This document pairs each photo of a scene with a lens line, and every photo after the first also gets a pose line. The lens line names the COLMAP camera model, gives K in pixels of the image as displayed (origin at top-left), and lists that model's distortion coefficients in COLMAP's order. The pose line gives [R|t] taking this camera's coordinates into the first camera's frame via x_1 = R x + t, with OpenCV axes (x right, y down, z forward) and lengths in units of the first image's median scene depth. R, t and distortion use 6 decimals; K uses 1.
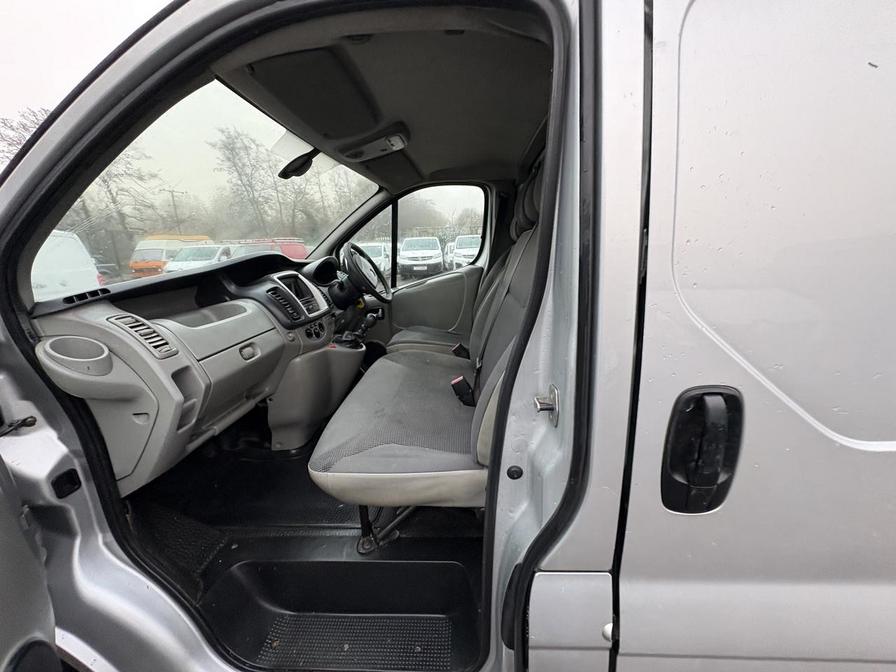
lens RADIAL K [[359.9, 0, 452.0], [0, 359.9, 331.7], [0, 0, 1]] dist [0.009707, -0.000084]
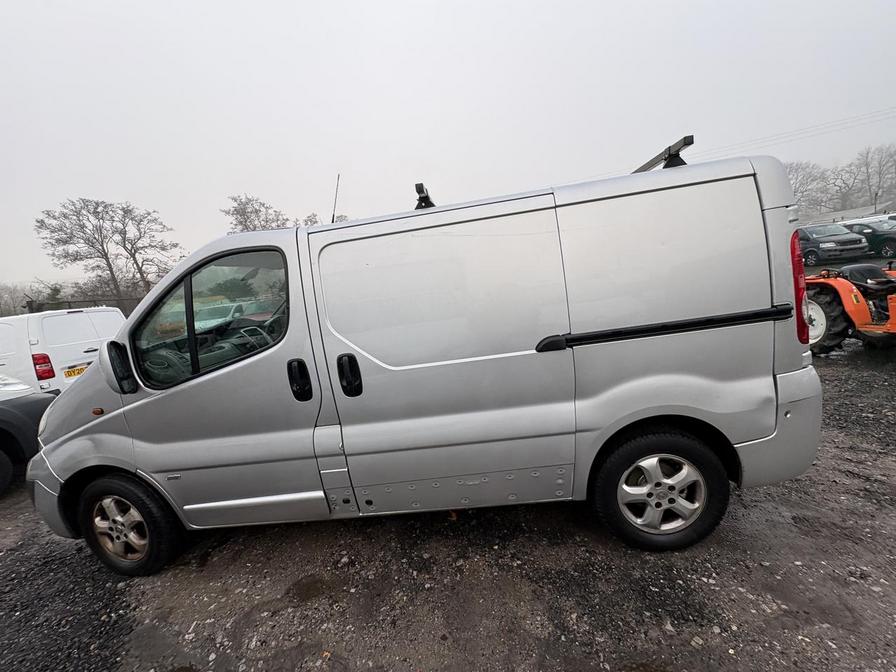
lens RADIAL K [[366.4, 0, 448.0], [0, 366.4, 336.0], [0, 0, 1]] dist [0.018012, -0.000059]
pose [[0.995219, -0.083530, -0.050623, 0.646785], [0.078840, 0.992954, -0.088468, 0.126669], [0.057656, 0.084054, 0.994792, -0.821771]]
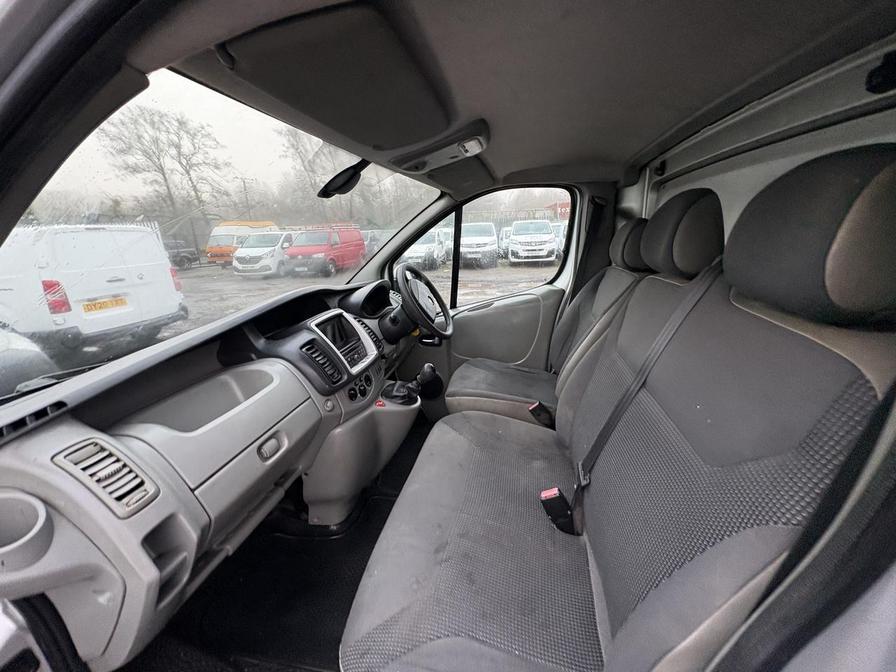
lens RADIAL K [[361.6, 0, 454.2], [0, 361.6, 333.6], [0, 0, 1]] dist [0.000147, 0.000142]
pose [[0.990649, 0.037837, -0.131083, -0.069796], [-0.031328, 0.998188, 0.051373, -0.162886], [0.132789, -0.046786, 0.990039, 0.227945]]
